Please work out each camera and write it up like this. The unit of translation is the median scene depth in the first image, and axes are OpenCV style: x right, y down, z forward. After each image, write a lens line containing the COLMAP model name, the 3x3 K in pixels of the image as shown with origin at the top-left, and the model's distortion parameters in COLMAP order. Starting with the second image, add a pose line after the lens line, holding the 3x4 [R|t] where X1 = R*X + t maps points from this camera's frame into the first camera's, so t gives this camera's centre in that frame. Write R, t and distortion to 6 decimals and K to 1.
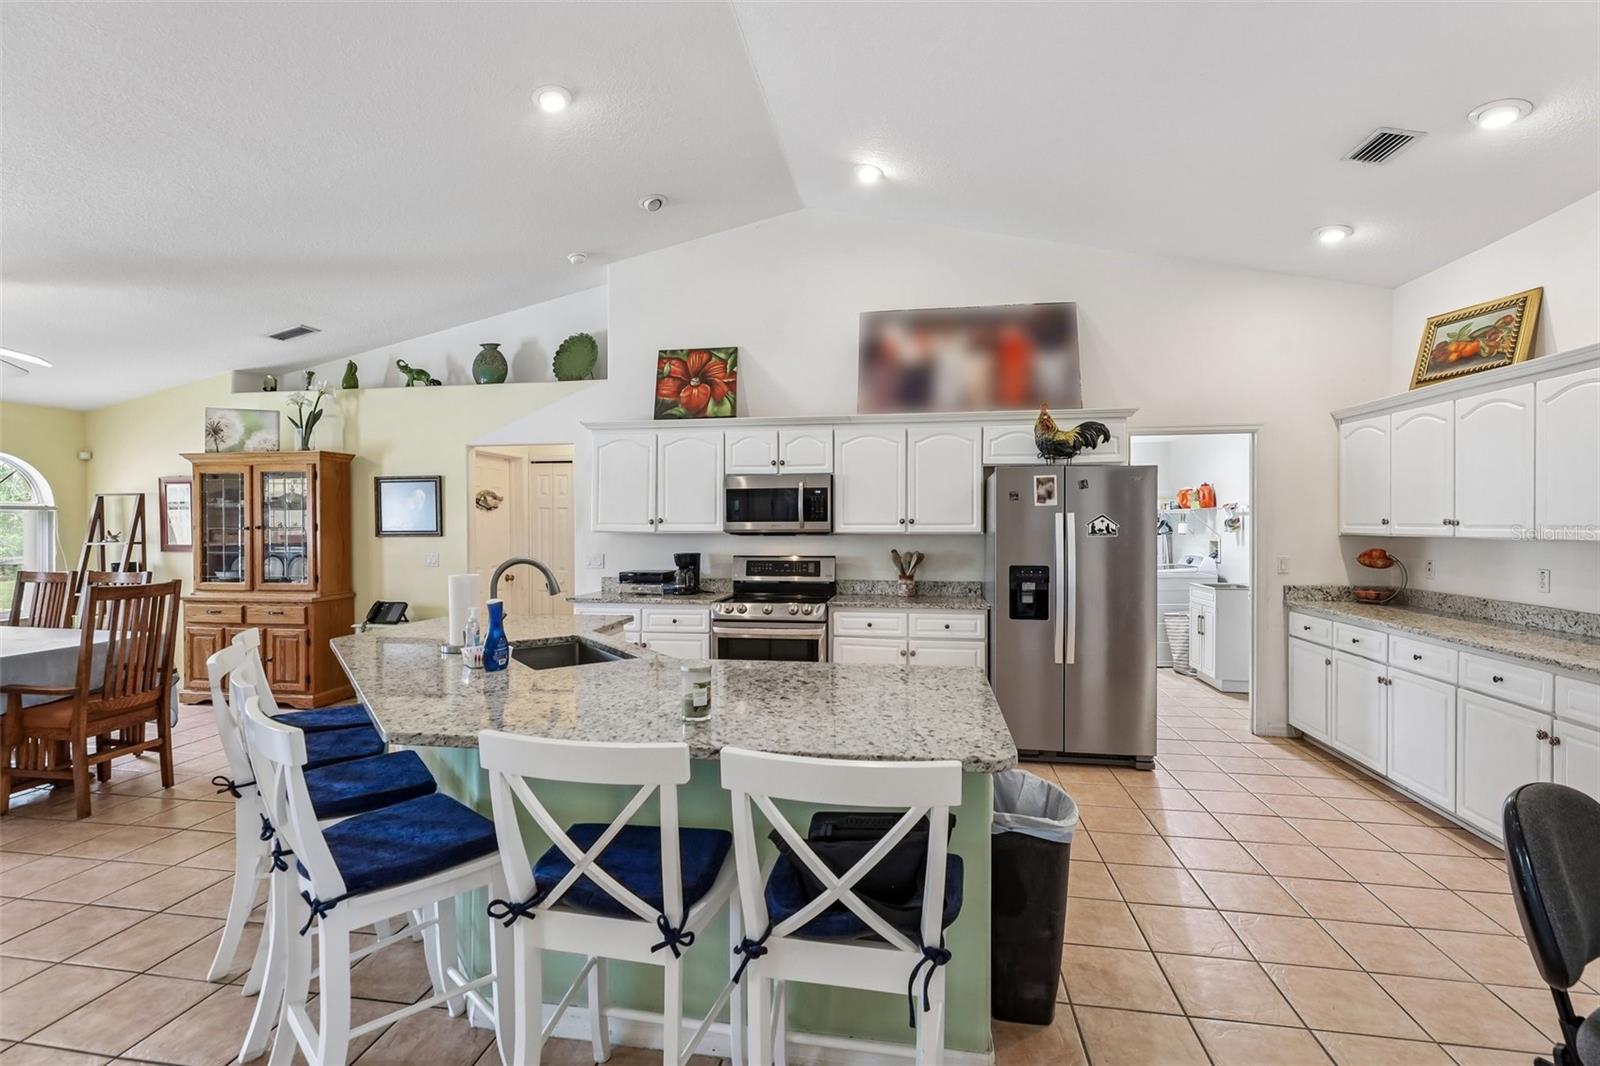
lens RADIAL K [[729.1, 0, 798.1], [0, 729.1, 529.2], [0, 0, 1]] dist [-0.003025, 0.001408]
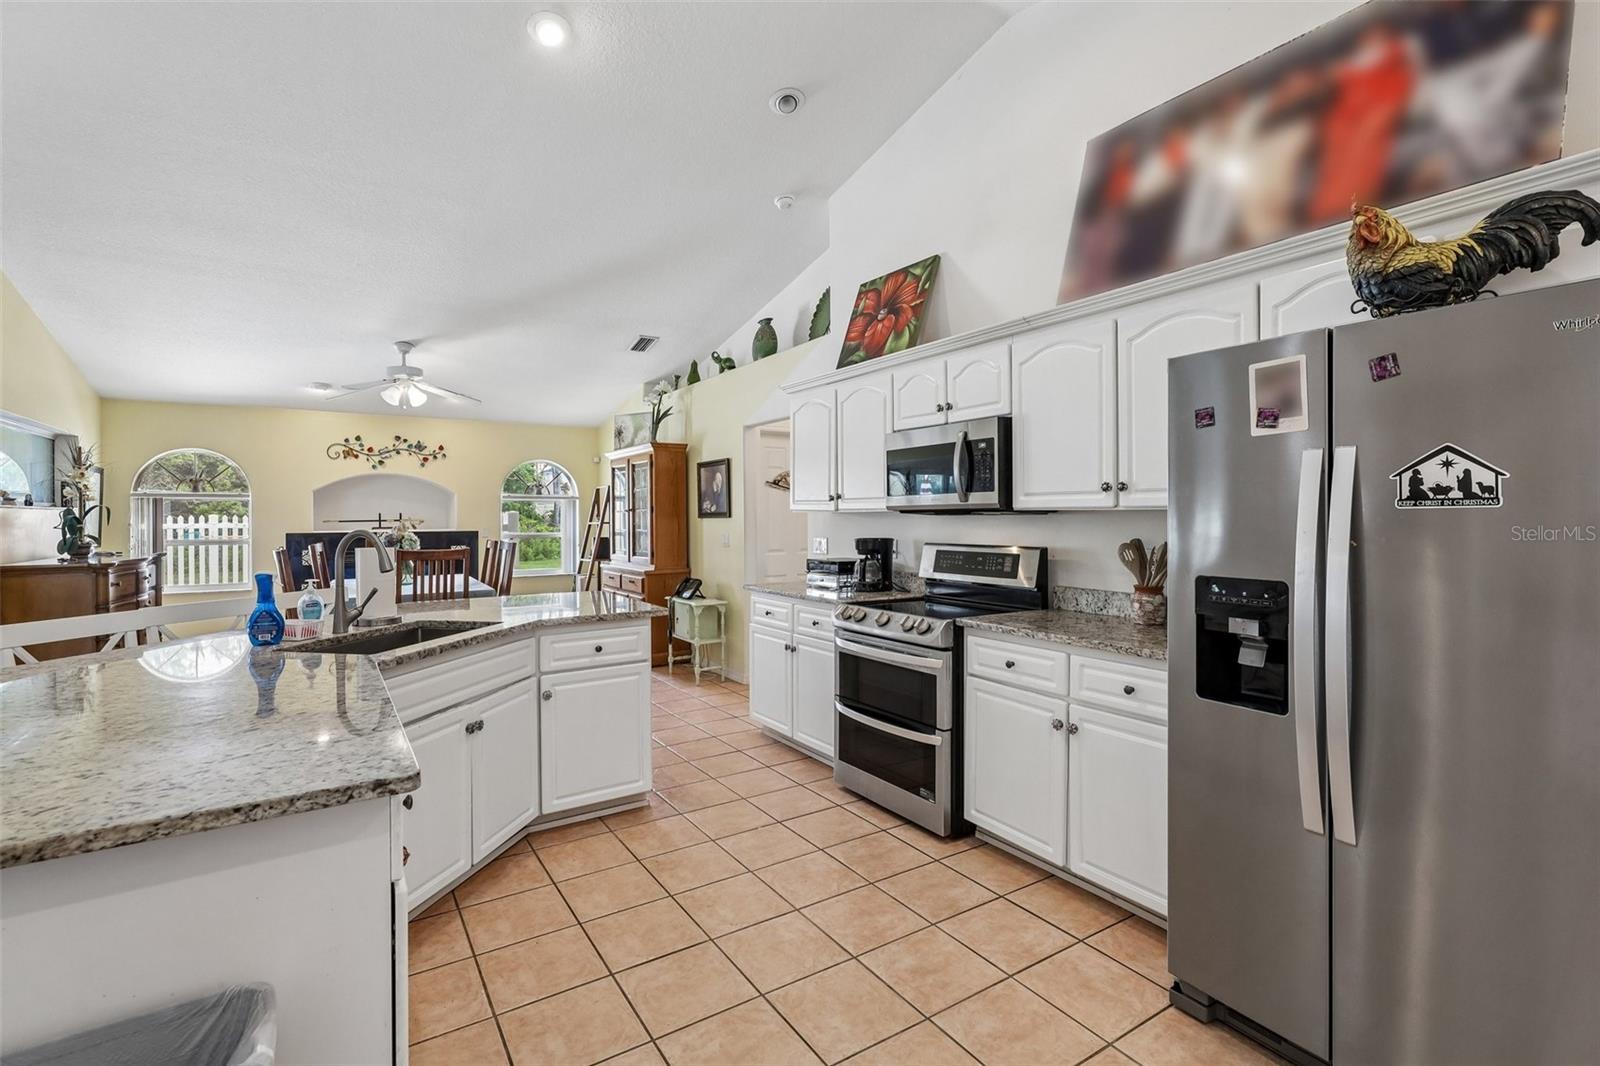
lens RADIAL K [[729.1, 0, 802.9], [0, 729.1, 516.3], [0, 0, 1]] dist [-0.003025, 0.001408]
pose [[0.674989, -0.001426, -0.737826, 0.368323], [-0.000602, 0.999997, -0.002484, 0.012047], [0.737827, 0.002121, 0.674986, 0.423835]]
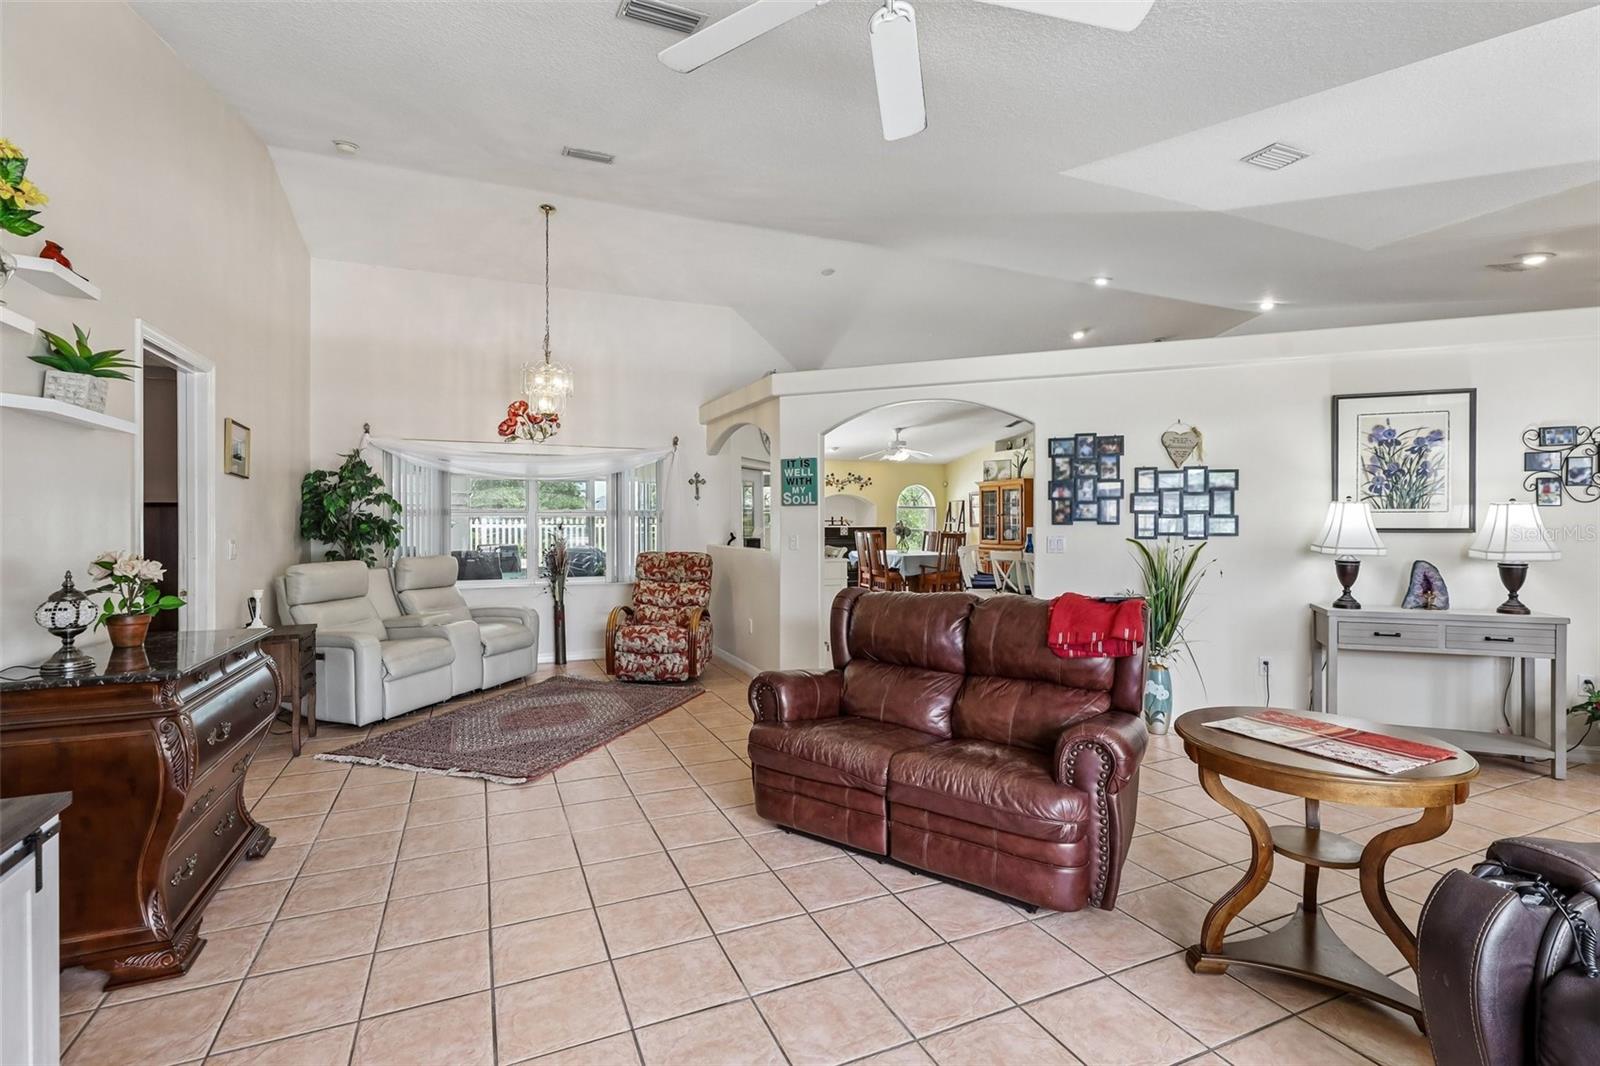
lens RADIAL K [[729.1, 0, 800.7], [0, 729.1, 524.3], [0, 0, 1]] dist [-0.003025, 0.001408]
pose [[0.547196, 0.002330, -0.837001, 0.798413], [-0.004254, 0.999991, 0.000003, 0.030230], [0.836994, 0.003559, 0.547201, -0.732700]]
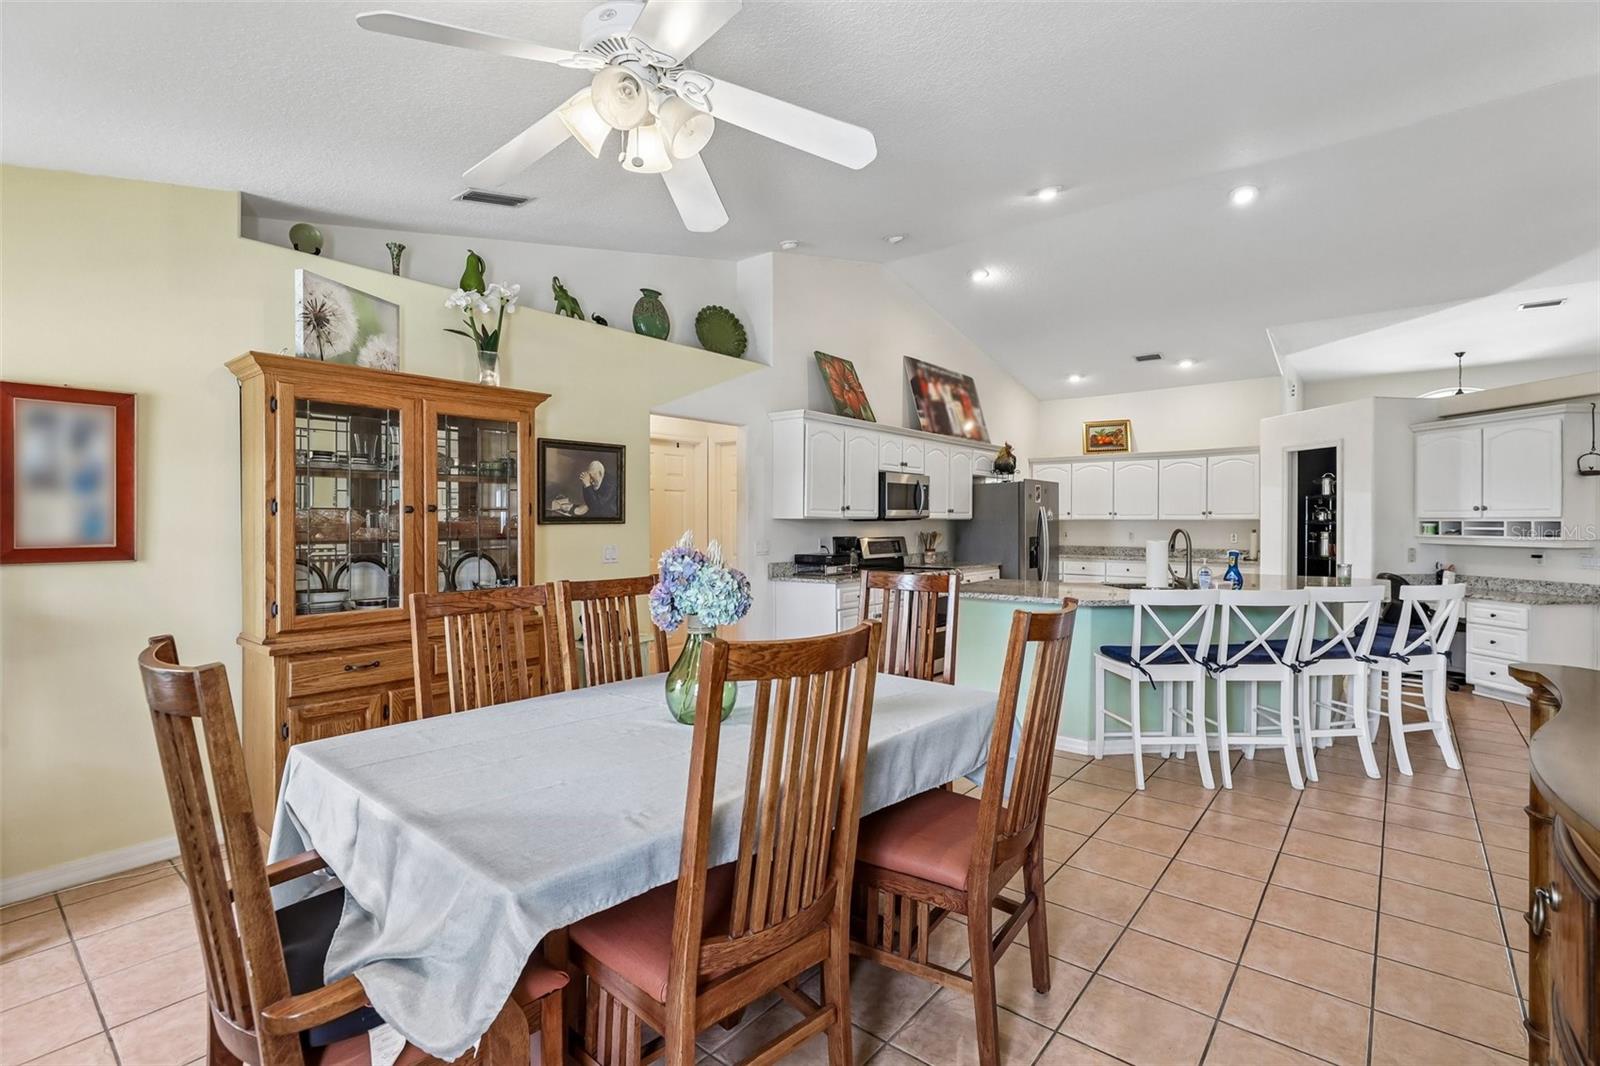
lens RADIAL K [[729.1, 0, 799.6], [0, 729.1, 529.7], [0, 0, 1]] dist [-0.003025, 0.001408]
pose [[0.504195, -0.009445, 0.863538, -1.176760], [0.006555, 0.999953, 0.007109, 0.013677], [-0.863565, 0.002076, 0.504233, 0.488007]]
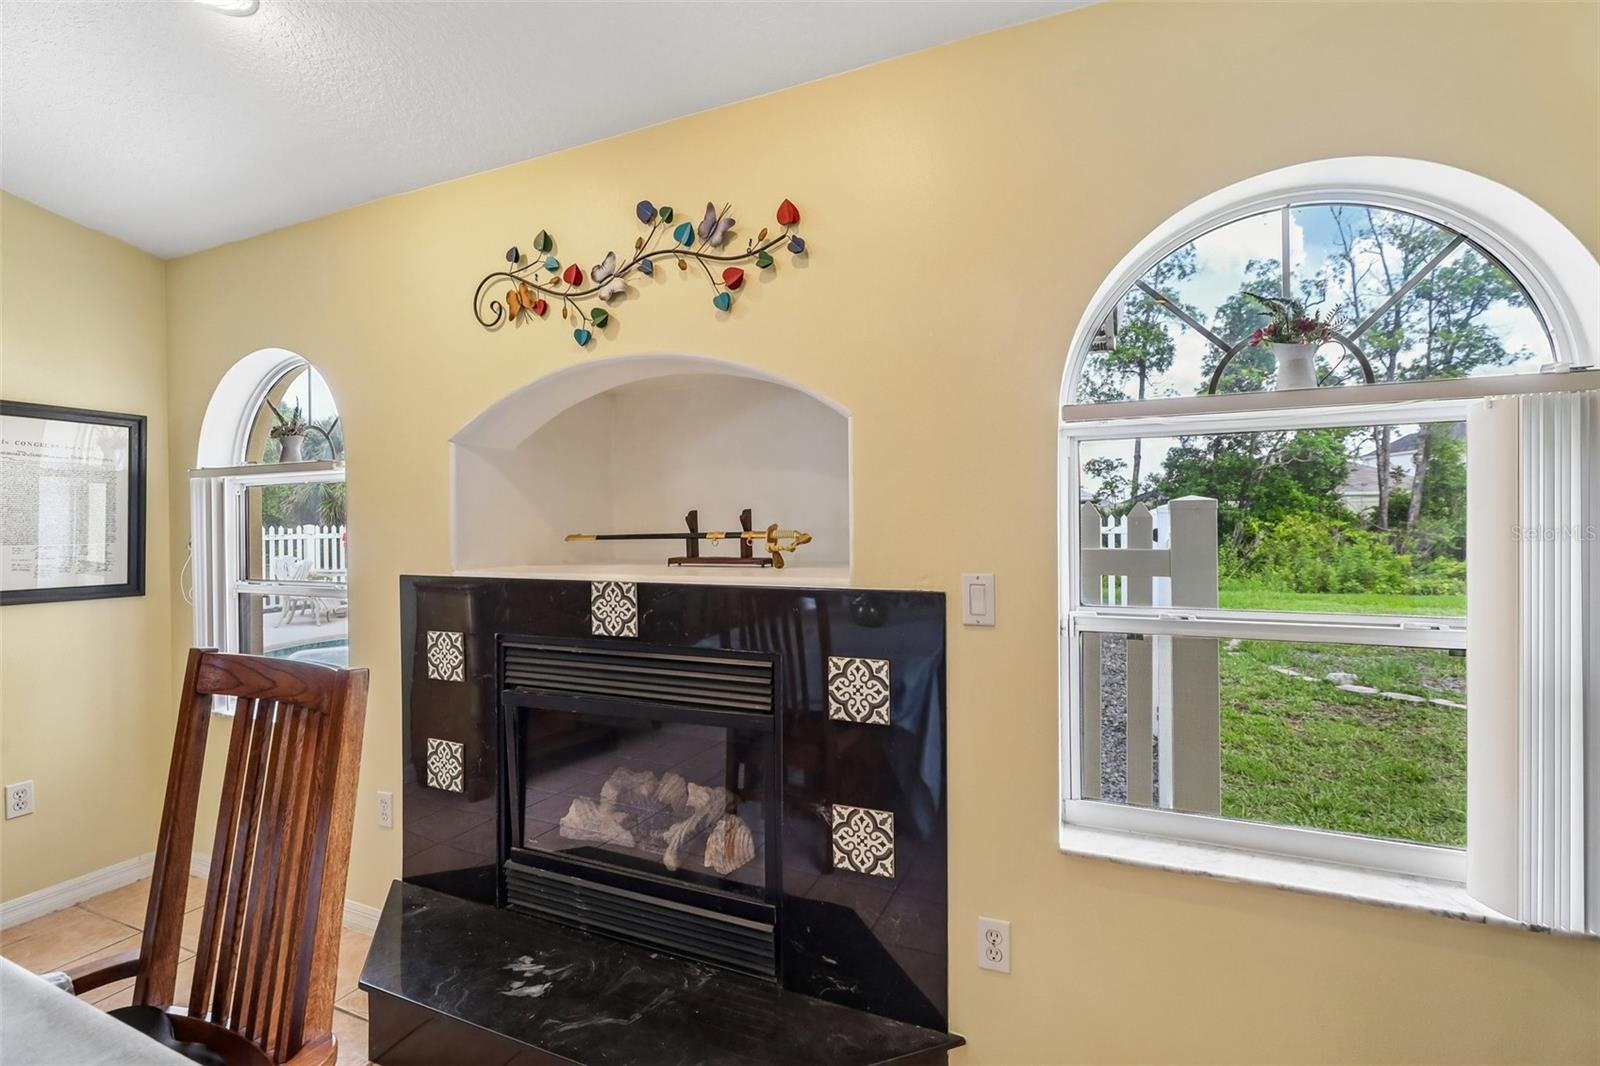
lens RADIAL K [[729.1, 0, 799.8], [0, 729.1, 522.7], [0, 0, 1]] dist [-0.003025, 0.001408]
pose [[-0.255546, 0.004795, -0.966785, -0.910076], [0.003833, 0.999985, 0.003946, 0.008185], [0.966789, -0.002697, -0.255560, 0.974085]]
